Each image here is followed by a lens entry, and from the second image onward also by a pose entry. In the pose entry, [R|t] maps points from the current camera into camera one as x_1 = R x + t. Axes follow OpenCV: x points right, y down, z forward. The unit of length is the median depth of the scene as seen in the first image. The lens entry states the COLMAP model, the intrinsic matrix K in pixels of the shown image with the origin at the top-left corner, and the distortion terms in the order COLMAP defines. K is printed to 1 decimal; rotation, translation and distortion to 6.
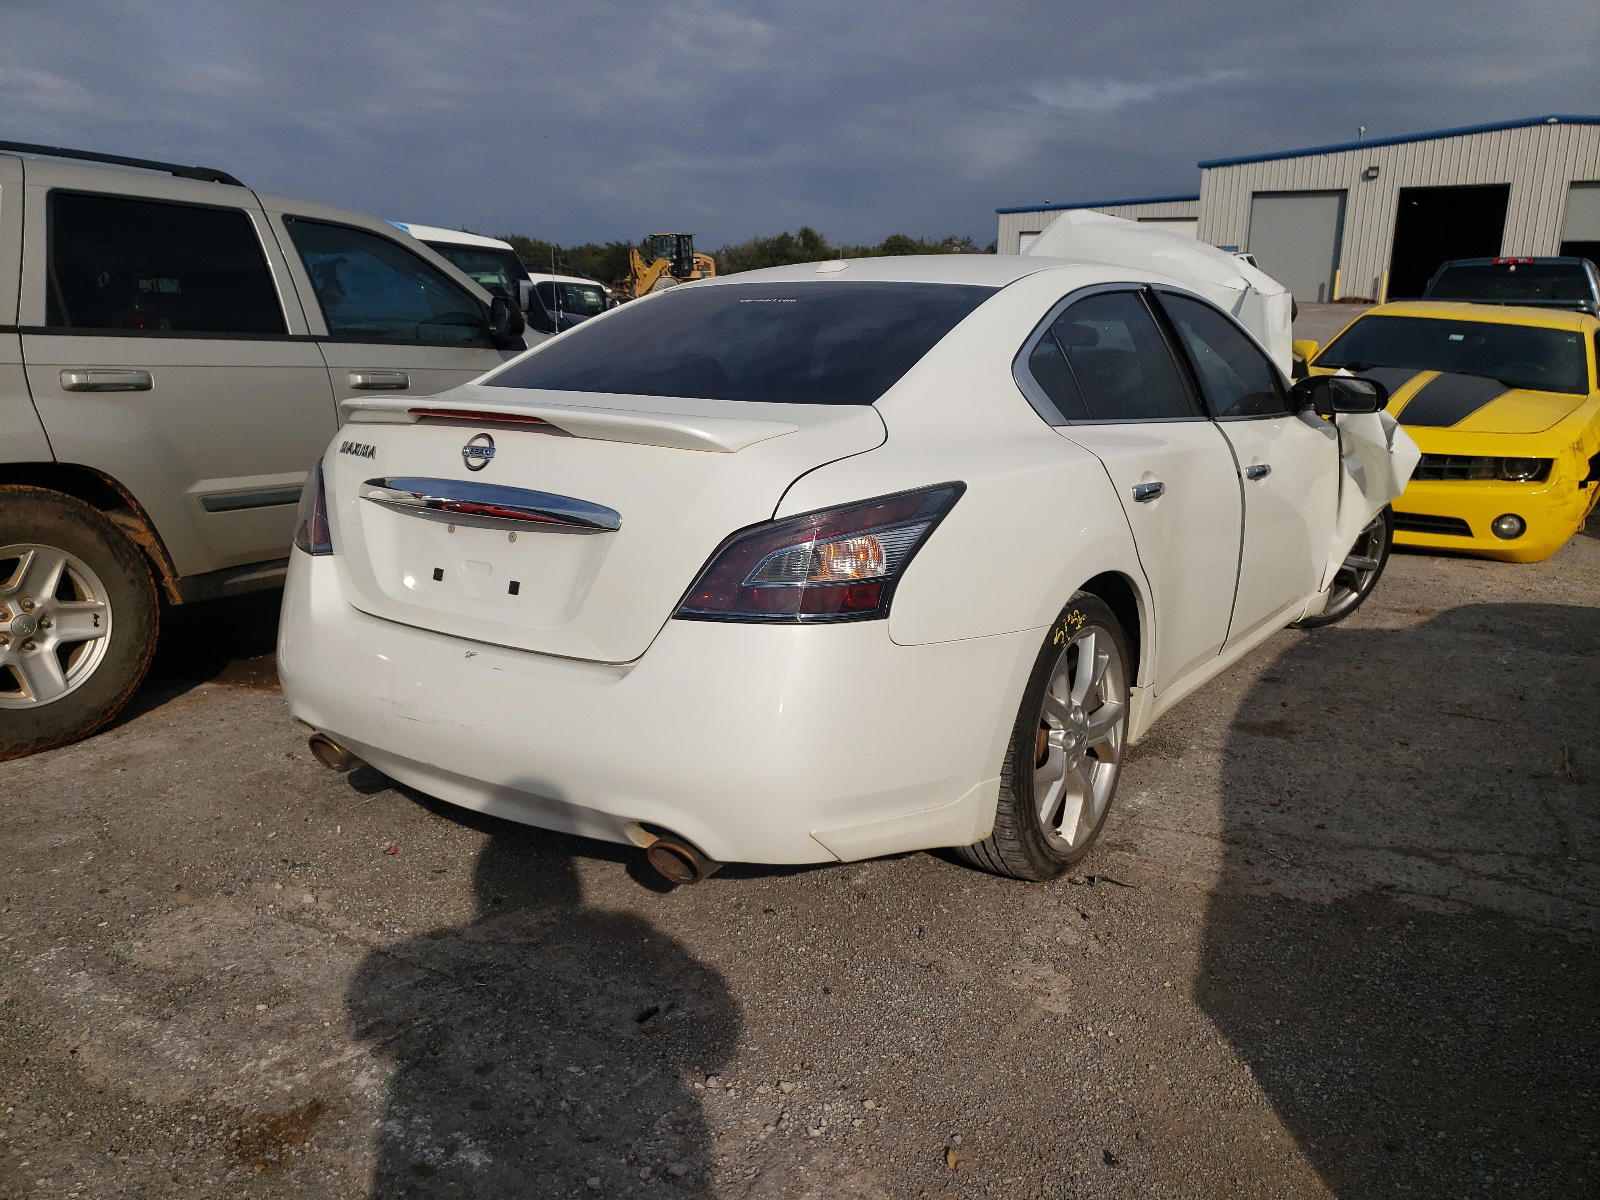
lens RADIAL K [[1209.9, 0, 800.0], [0, 1209.9, 600.0], [0, 0, 1]] dist [-0.000327, 0.006034]
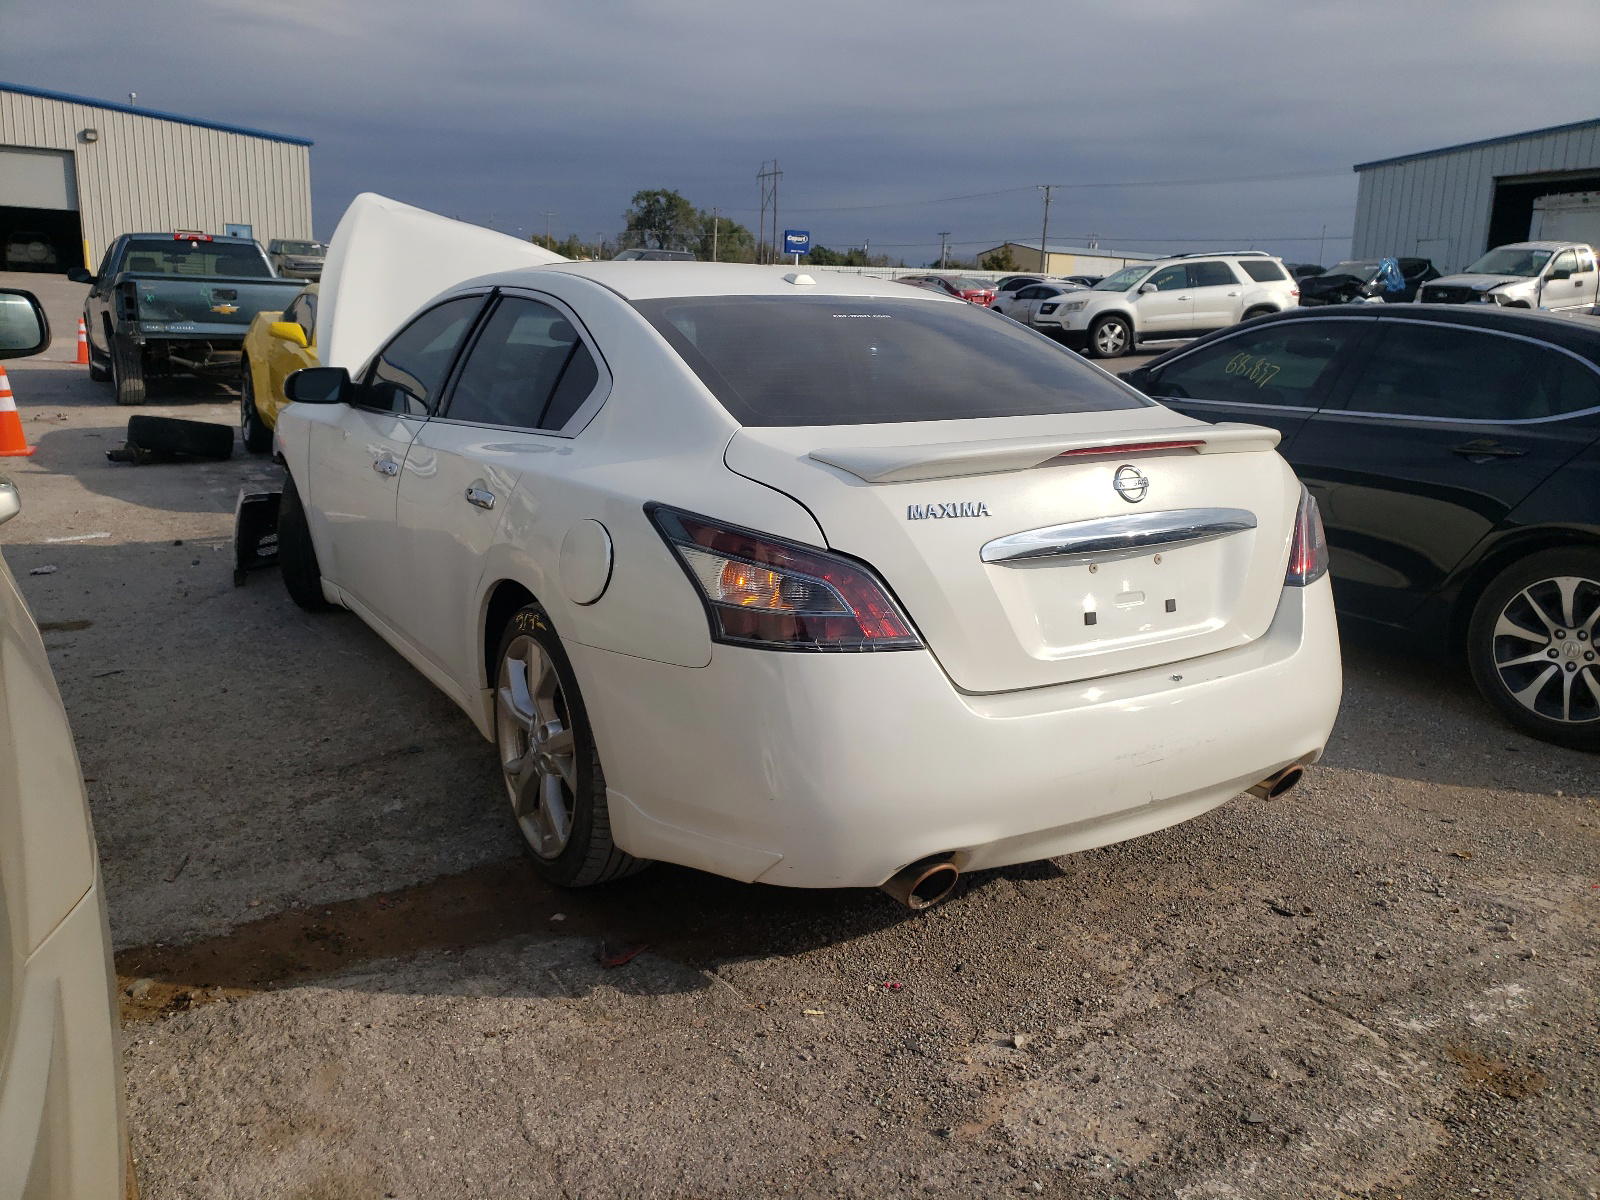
lens RADIAL K [[1236.7, 0, 800.0], [0, 1236.7, 600.0], [0, 0, 1]] dist [0.026990, 0.001214]
pose [[0.409358, -0.214892, 0.886706, -1.270224], [0.197168, 0.969738, 0.143989, -0.224015], [-0.890815, 0.115887, 0.439339, 0.779064]]
